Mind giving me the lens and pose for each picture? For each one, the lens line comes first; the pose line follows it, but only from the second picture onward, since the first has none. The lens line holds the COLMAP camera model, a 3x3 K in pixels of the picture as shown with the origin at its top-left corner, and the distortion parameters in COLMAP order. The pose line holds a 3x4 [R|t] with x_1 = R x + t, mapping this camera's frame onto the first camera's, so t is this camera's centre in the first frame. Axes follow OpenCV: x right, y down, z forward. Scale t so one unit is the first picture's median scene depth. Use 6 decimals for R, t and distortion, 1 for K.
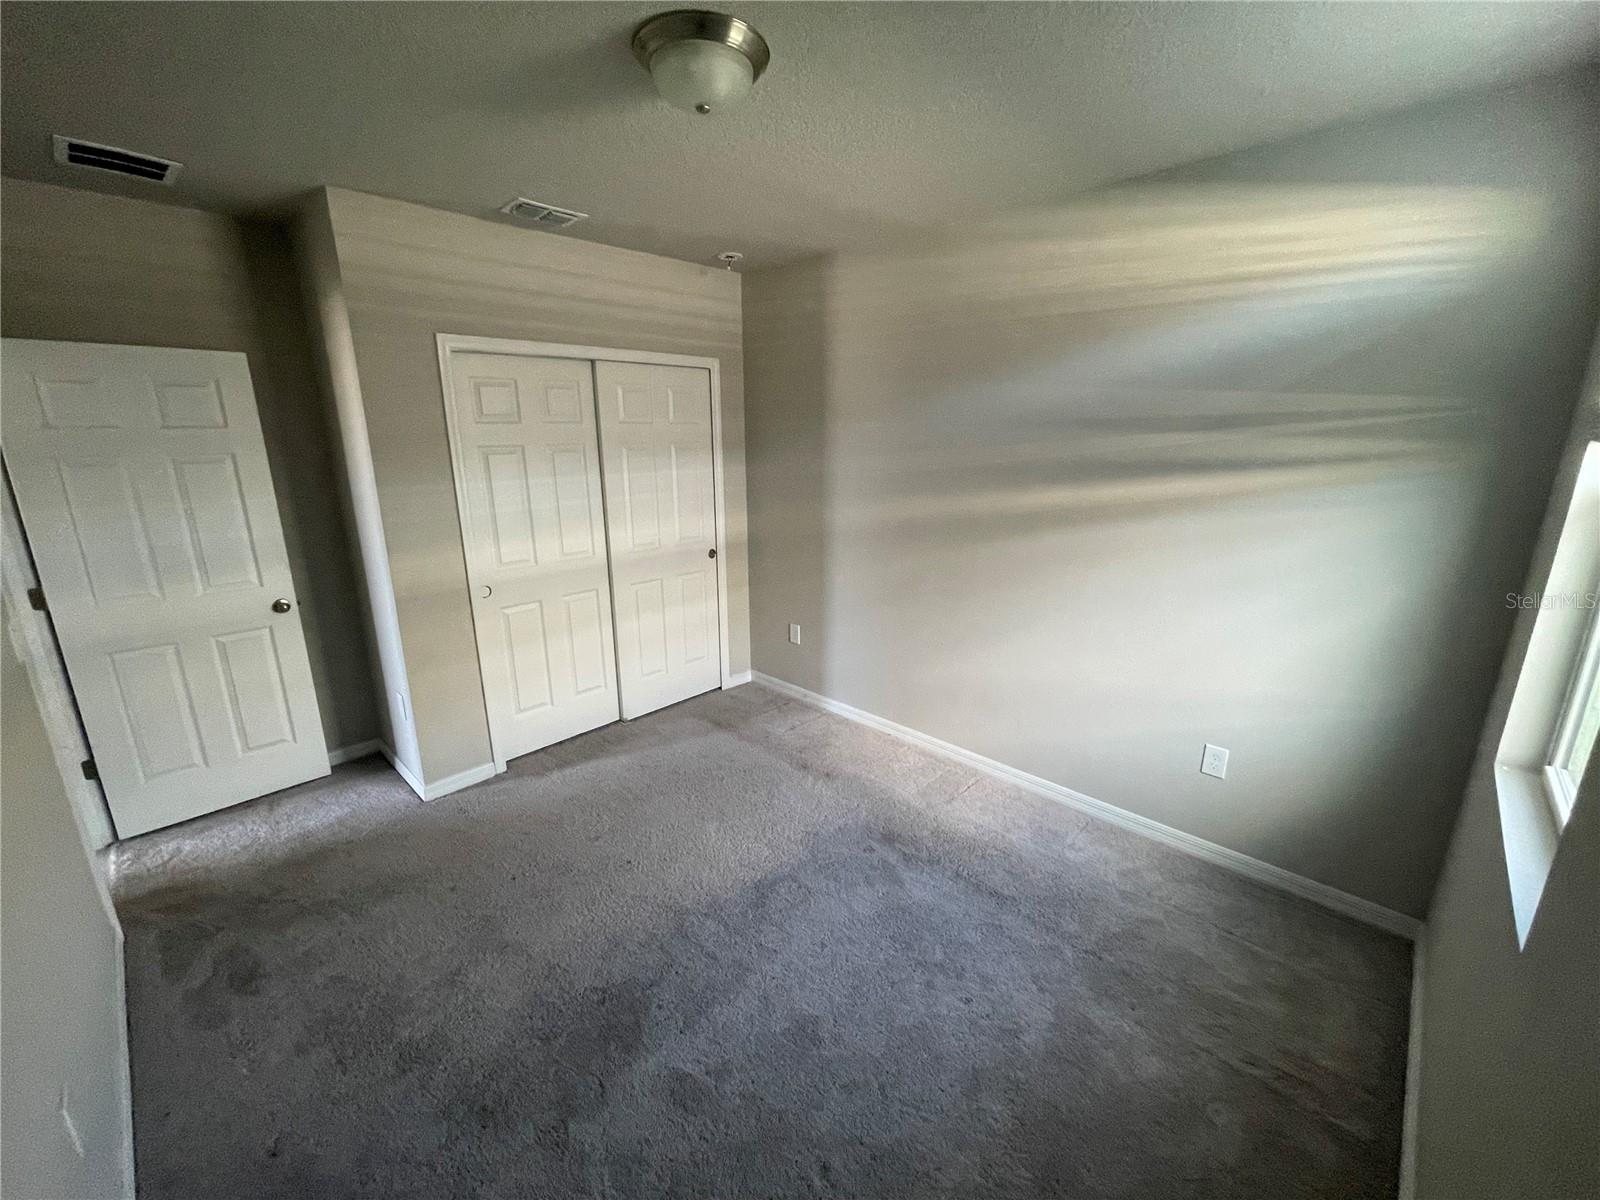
lens RADIAL K [[649.6, 0, 796.5], [0, 649.6, 595.9], [0, 0, 1]] dist [-0.002497, 0.000699]
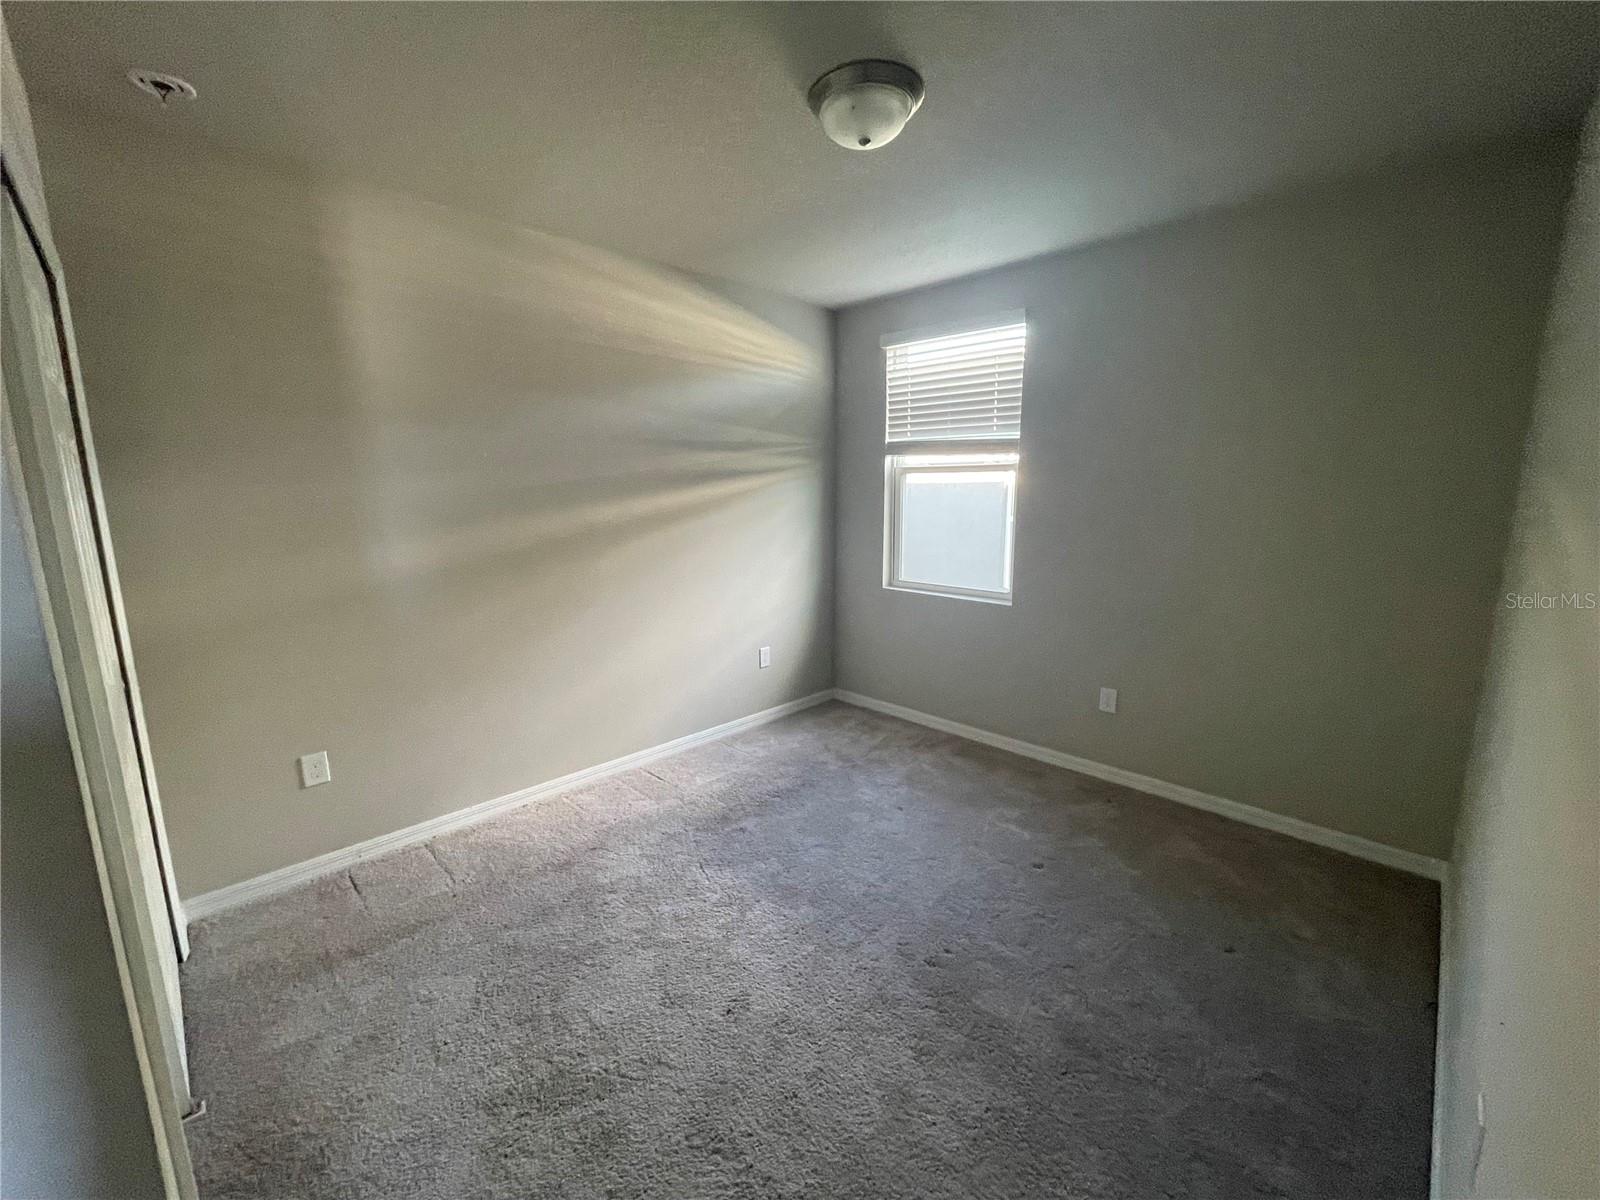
lens RADIAL K [[649.6, 0, 796.5], [0, 649.6, 595.9], [0, 0, 1]] dist [-0.002497, 0.000699]
pose [[0.014557, -0.168542, 0.985587, -0.856641], [0.254395, 0.953880, 0.159363, -0.118347], [-0.966991, 0.248409, 0.056762, 0.751658]]
